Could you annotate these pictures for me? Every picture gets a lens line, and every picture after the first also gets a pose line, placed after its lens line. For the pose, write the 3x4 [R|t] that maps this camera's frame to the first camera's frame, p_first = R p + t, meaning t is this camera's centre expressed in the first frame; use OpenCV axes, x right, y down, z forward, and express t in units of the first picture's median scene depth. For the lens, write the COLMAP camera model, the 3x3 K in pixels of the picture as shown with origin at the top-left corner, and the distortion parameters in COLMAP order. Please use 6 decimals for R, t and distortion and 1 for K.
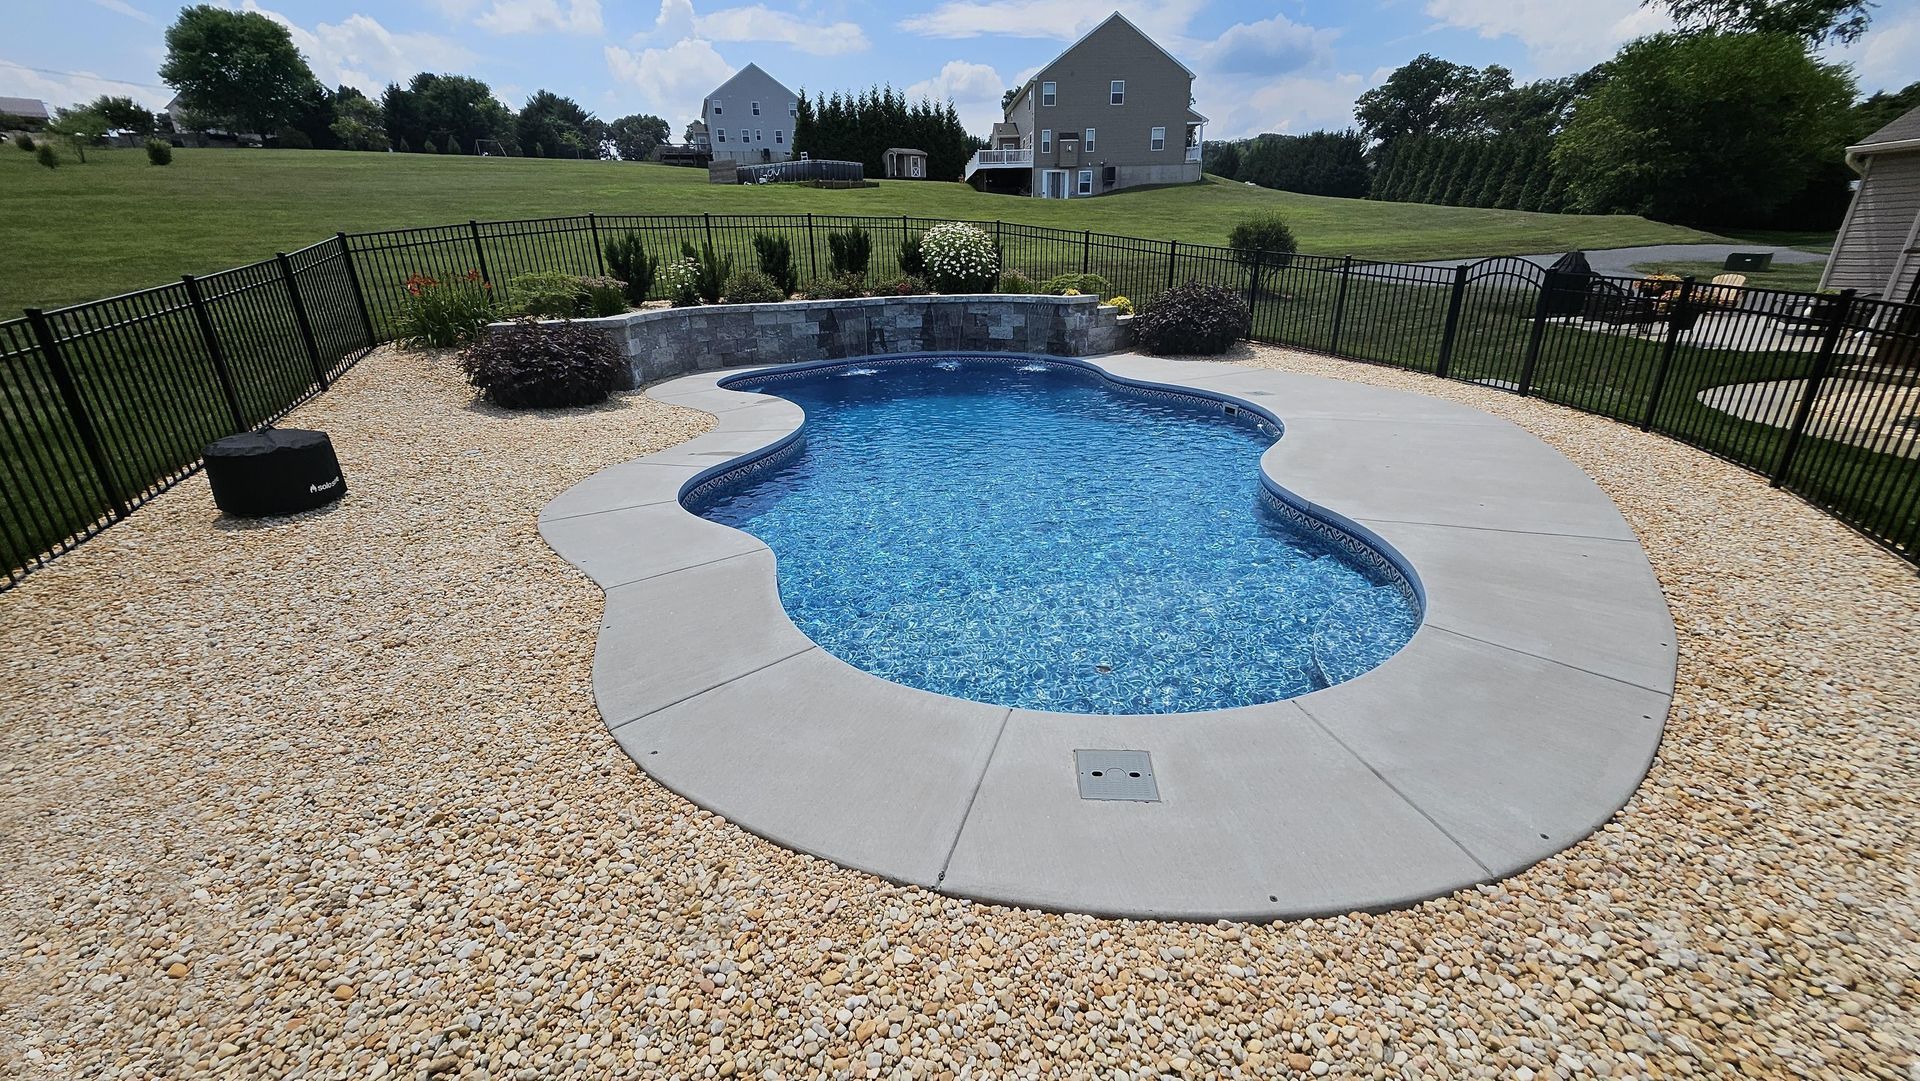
lens RADIAL K [[768.6, 0, 960.0], [0, 768.6, 540.5], [0, 0, 1]] dist [0.000337, -0.000065]
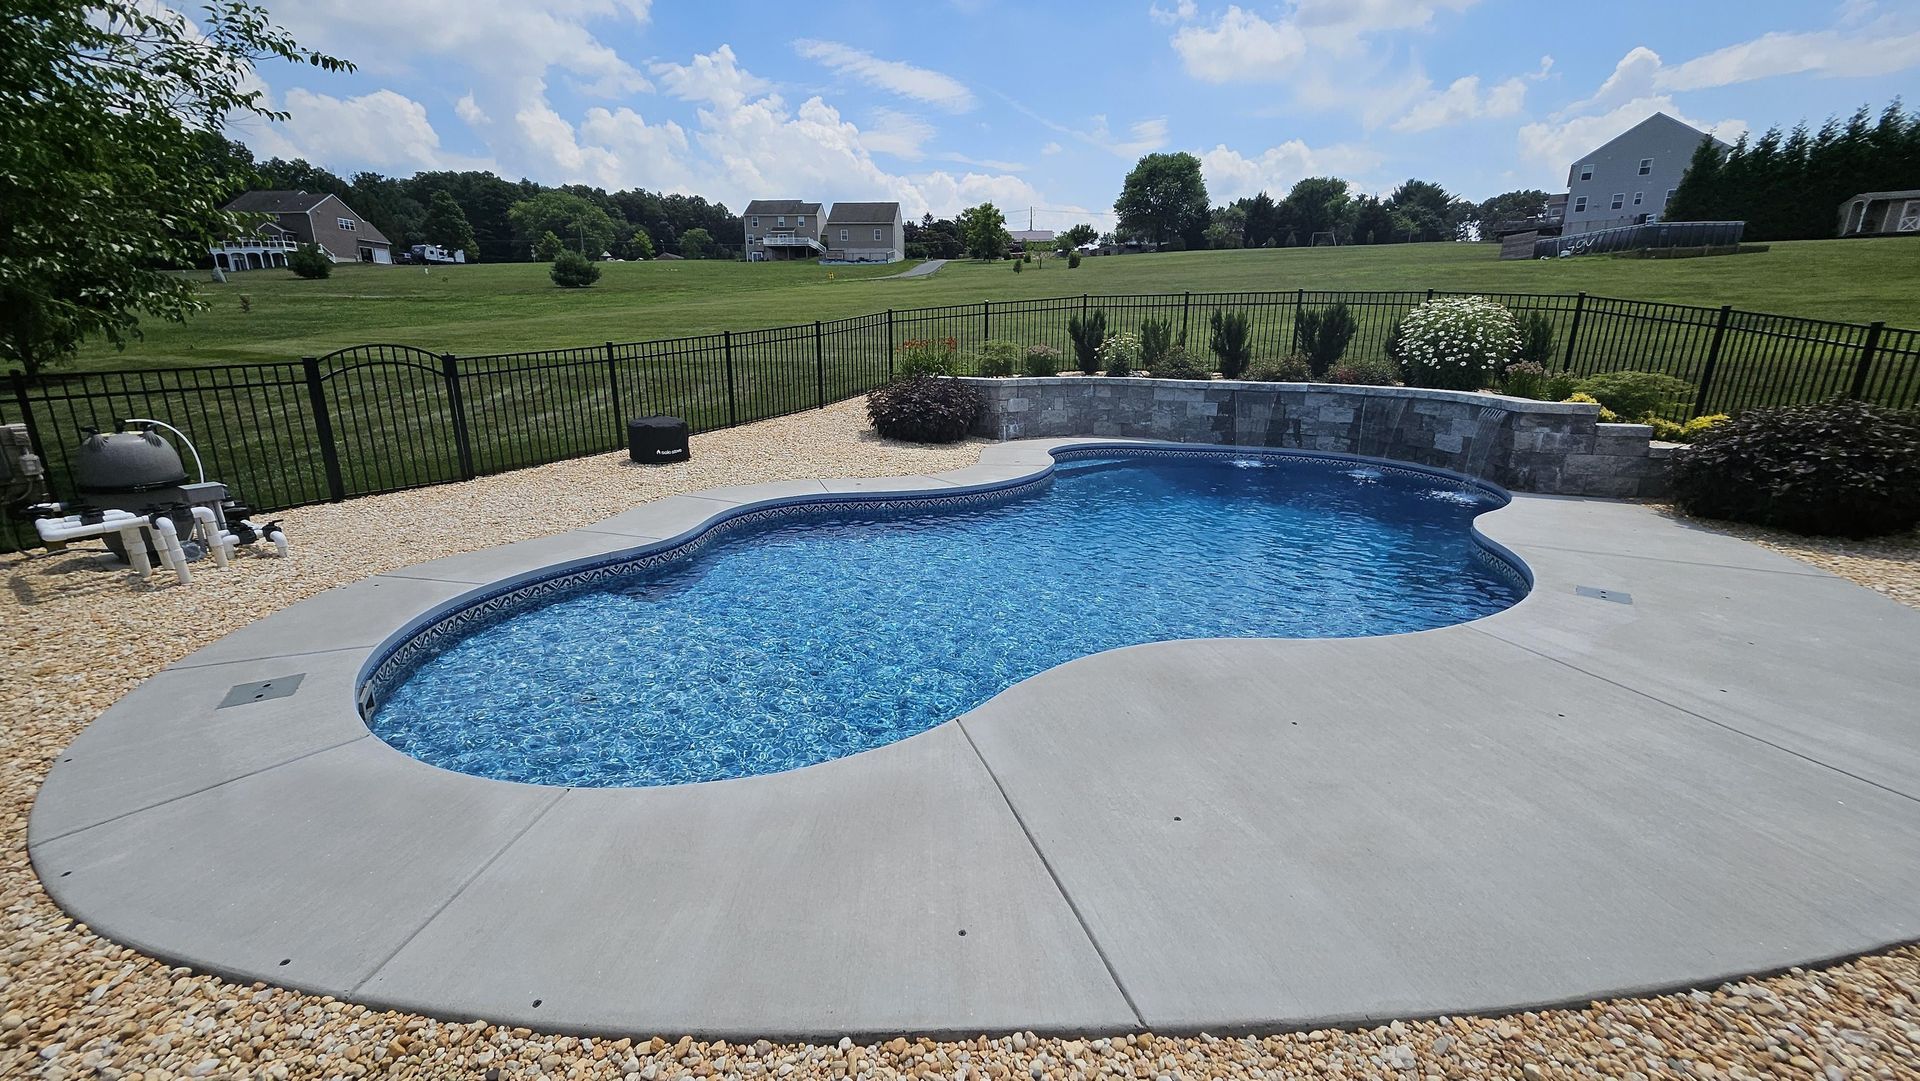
lens RADIAL K [[760.8, 0, 960.0], [0, 760.8, 540.5], [0, 0, 1]] dist [0.000685, 0.004424]
pose [[0.571031, 0.238290, -0.785584, 0.124046], [-0.310160, 0.948641, 0.062299, -0.028541], [0.760082, 0.208082, 0.615611, 0.076470]]
